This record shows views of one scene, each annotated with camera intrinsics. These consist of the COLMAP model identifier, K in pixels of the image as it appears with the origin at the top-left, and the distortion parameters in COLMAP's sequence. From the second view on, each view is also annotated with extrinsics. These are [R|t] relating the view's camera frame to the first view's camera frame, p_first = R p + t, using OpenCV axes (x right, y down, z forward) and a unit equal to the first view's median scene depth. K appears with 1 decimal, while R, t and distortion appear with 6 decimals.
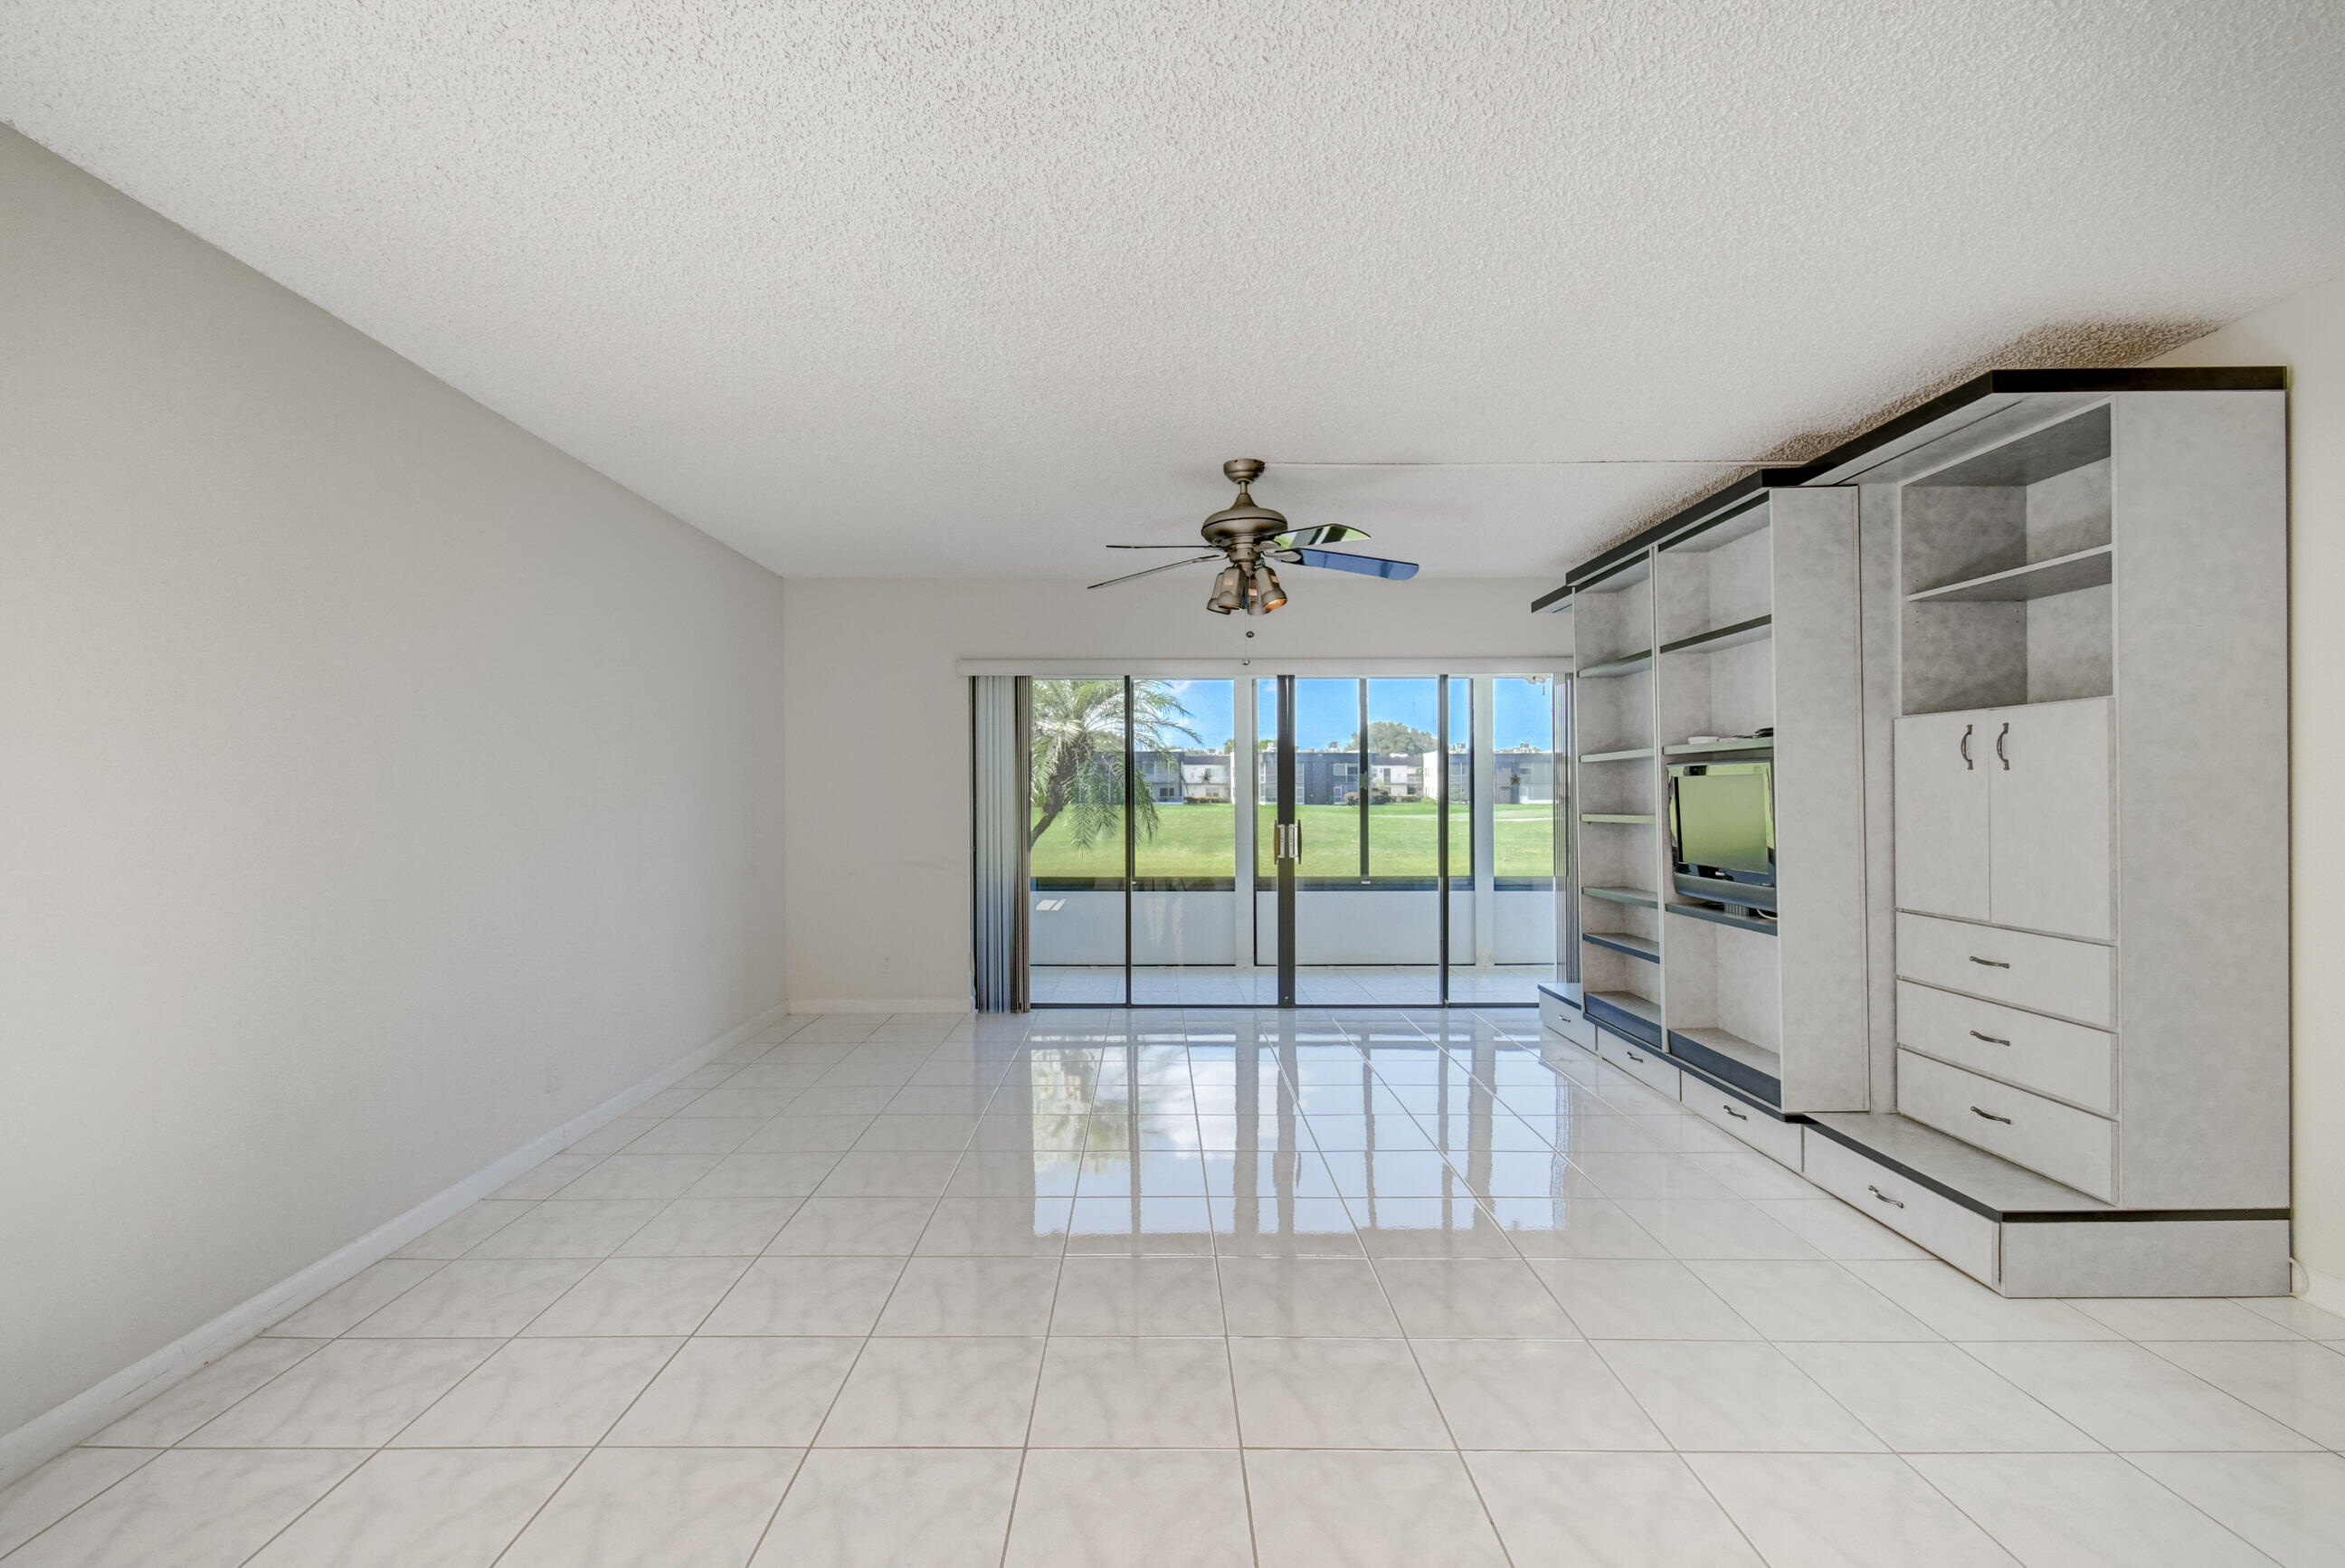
lens RADIAL K [[1047.7, 0, 1144.6], [0, 1047.7, 788.4], [0, 0, 1]] dist [-0.000794, -0.000421]
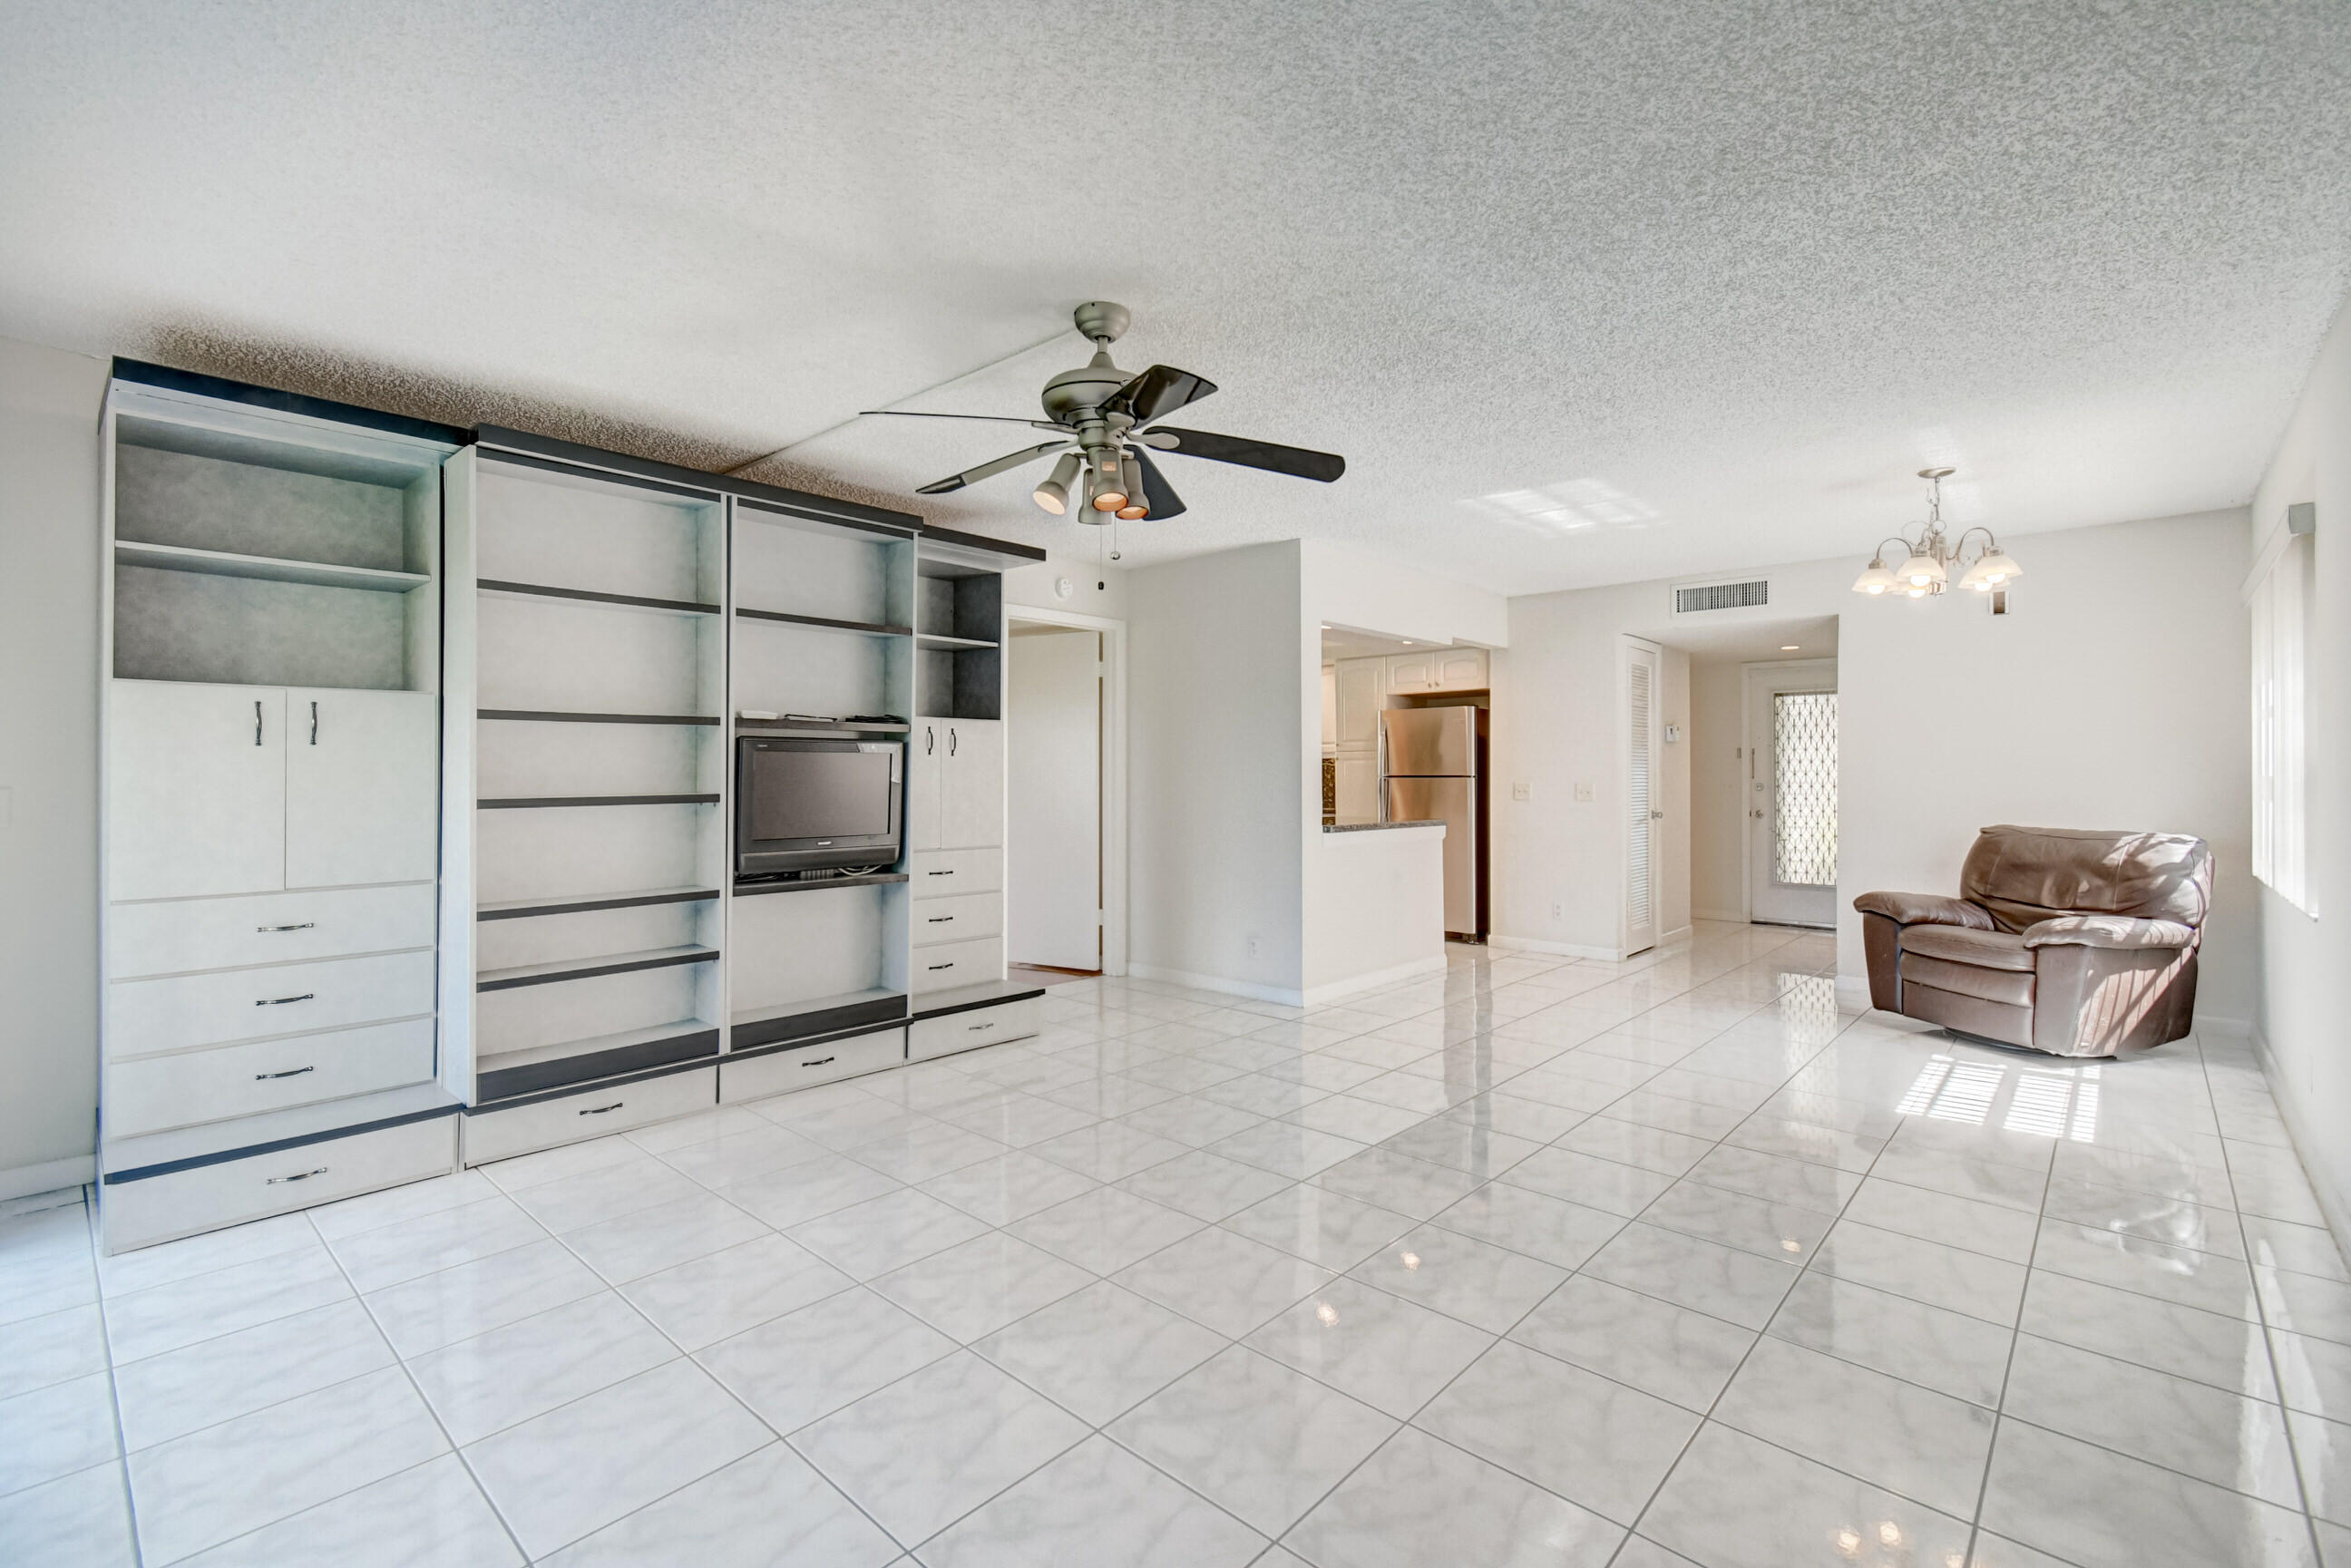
lens RADIAL K [[1041.6, 0, 1178.6], [0, 1041.6, 771.5], [0, 0, 1]] dist [0.001804, -0.000018]
pose [[-0.752415, 0.006306, 0.658659, -0.410177], [-0.001230, 0.999939, -0.010978, 0.017562], [-0.658688, -0.009070, -0.752362, 1.466418]]
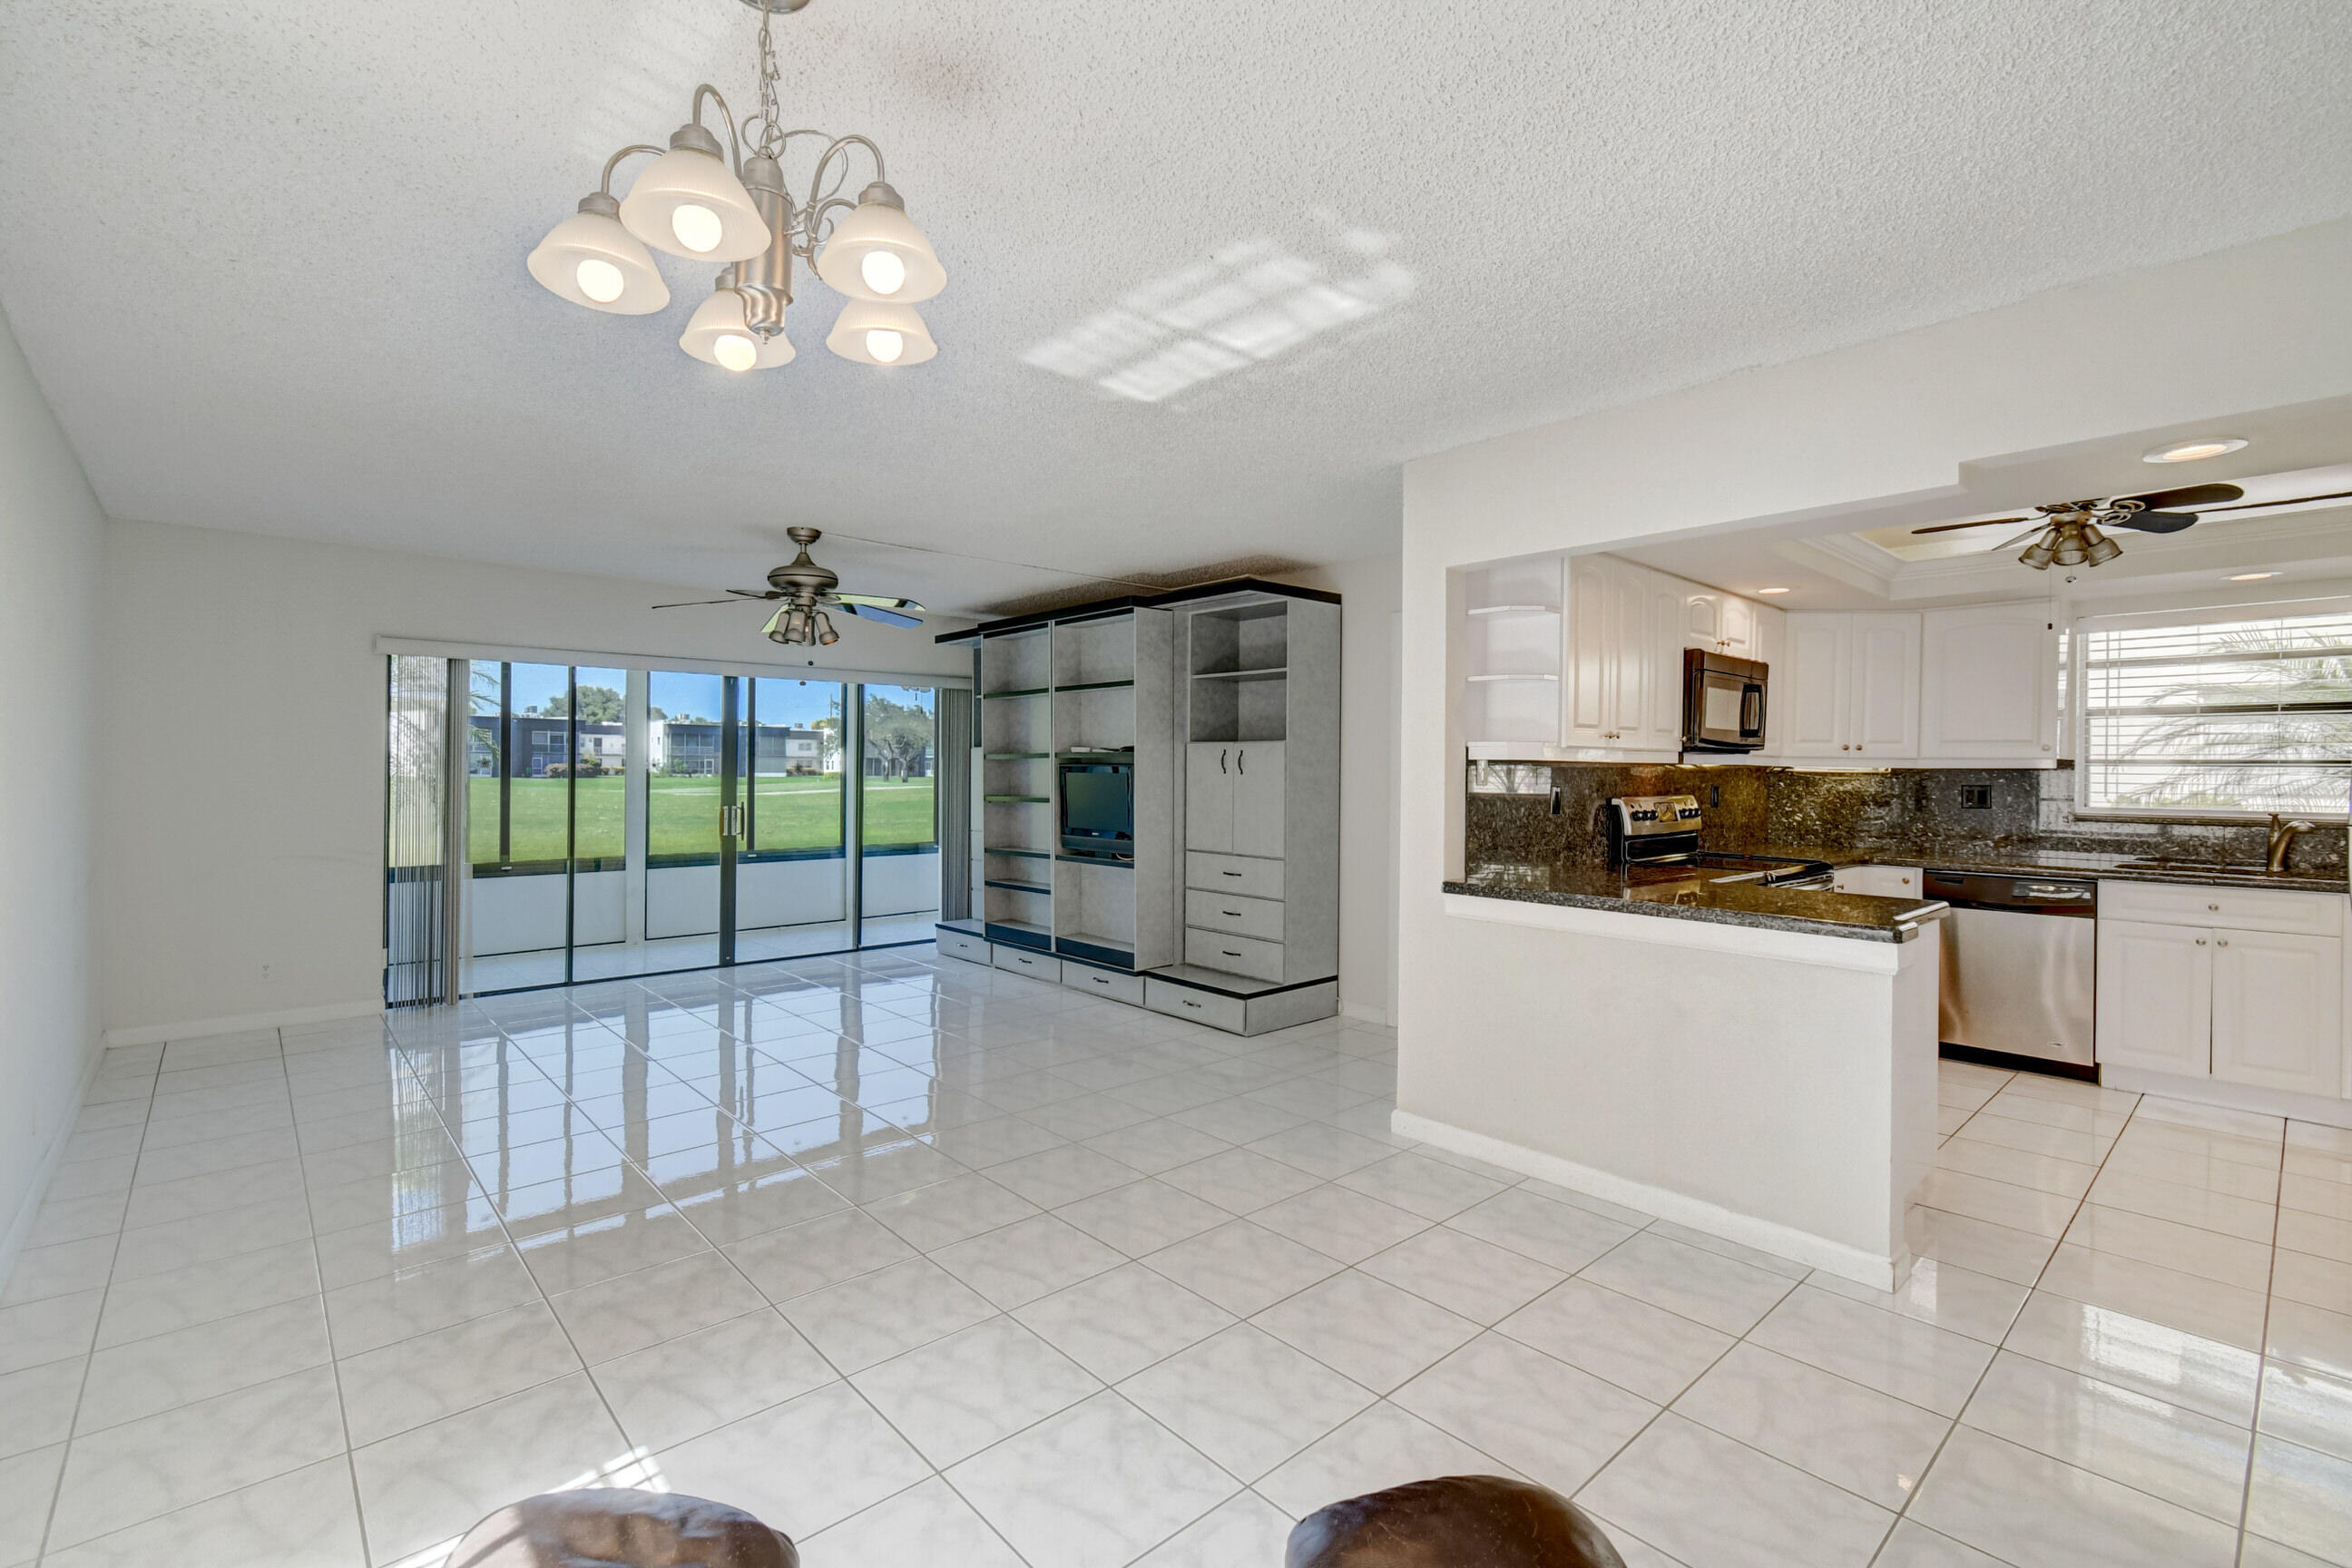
lens RADIAL K [[1054.8, 0, 1163.5], [0, 1054.8, 779.3], [0, 0, 1]] dist [0.004088, -0.000552]
pose [[0.742875, -0.000014, 0.669430, -0.434802], [-0.011919, 0.999841, 0.013248, -0.023920], [-0.669324, -0.017821, 0.742757, -0.262098]]
